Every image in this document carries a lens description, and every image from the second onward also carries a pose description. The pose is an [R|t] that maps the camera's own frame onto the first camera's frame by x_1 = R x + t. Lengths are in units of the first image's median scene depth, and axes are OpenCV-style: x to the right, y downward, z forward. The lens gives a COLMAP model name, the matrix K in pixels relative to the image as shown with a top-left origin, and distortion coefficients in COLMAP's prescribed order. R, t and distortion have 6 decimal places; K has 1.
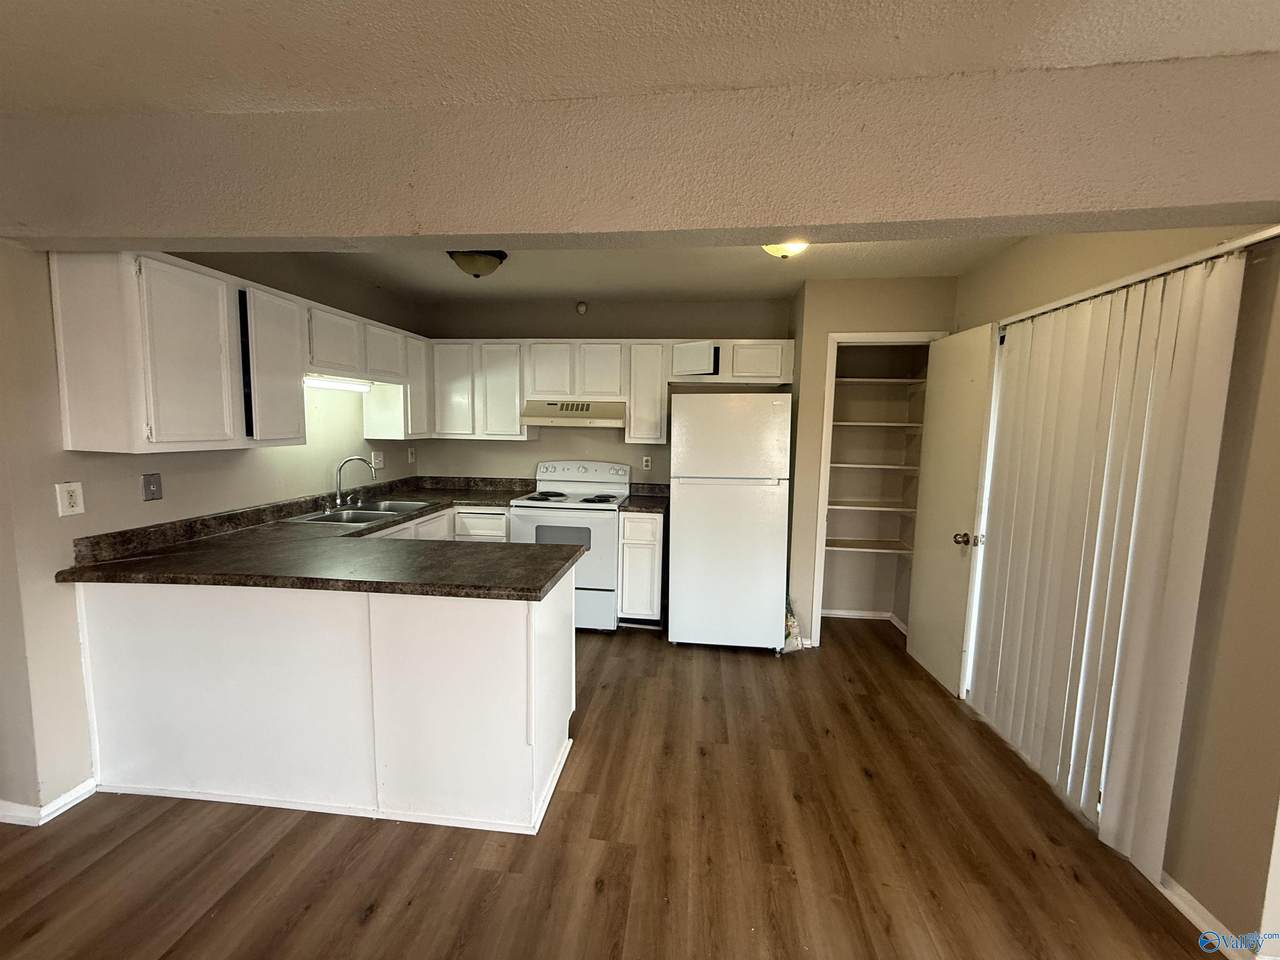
lens RADIAL K [[507.6, 0, 639.1], [0, 507.6, 478.4], [0, 0, 1]] dist [-0.000844, -0.000051]
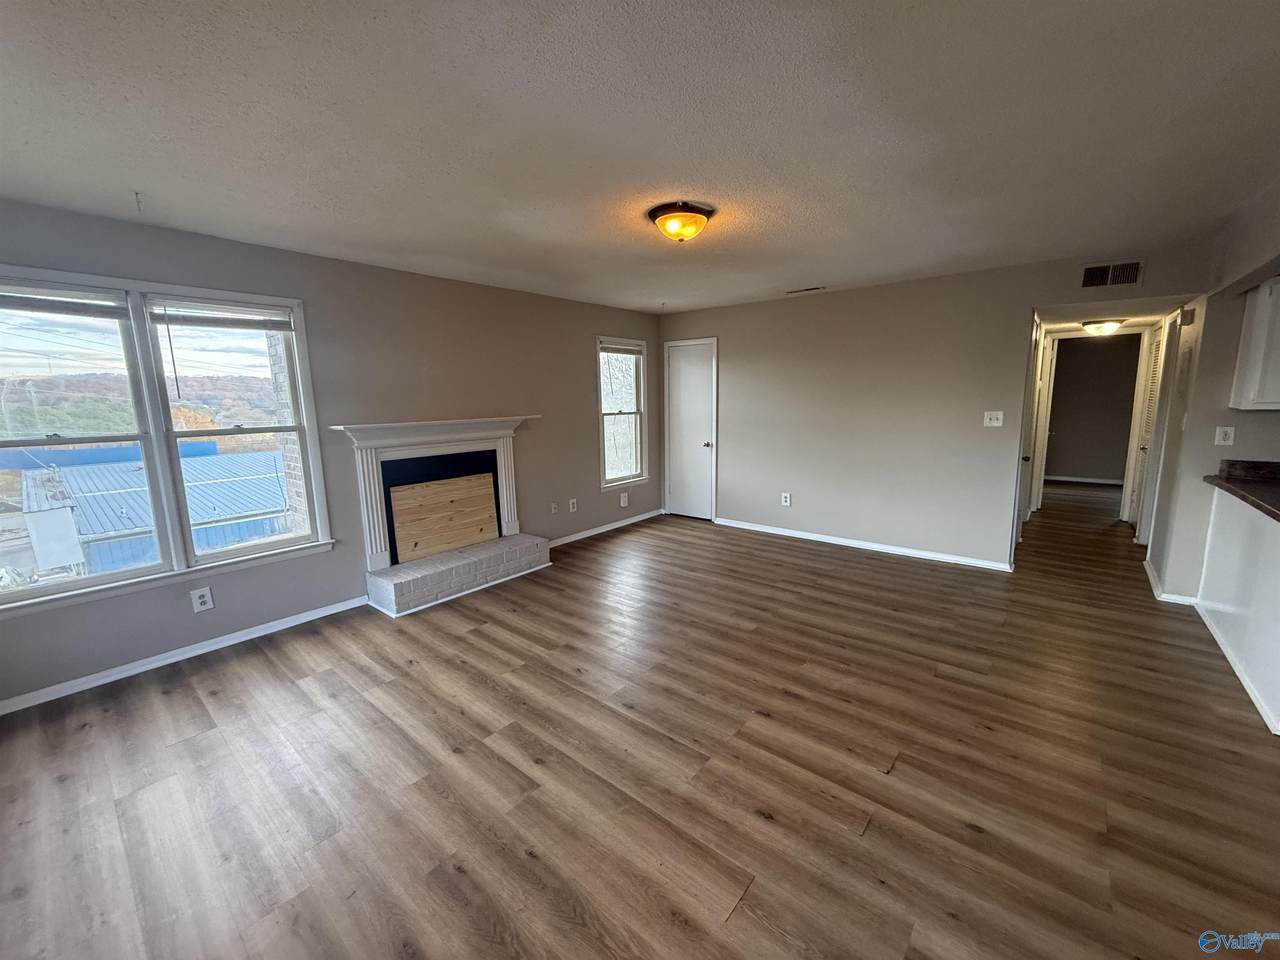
lens RADIAL K [[507.6, 0, 635.9], [0, 507.6, 480.0], [0, 0, 1]] dist [-0.000844, -0.000051]
pose [[-0.547326, 0.118483, -0.828490, 1.423456], [-0.086852, 0.976542, 0.197034, 0.020140], [0.832401, 0.179798, -0.524196, 0.254257]]
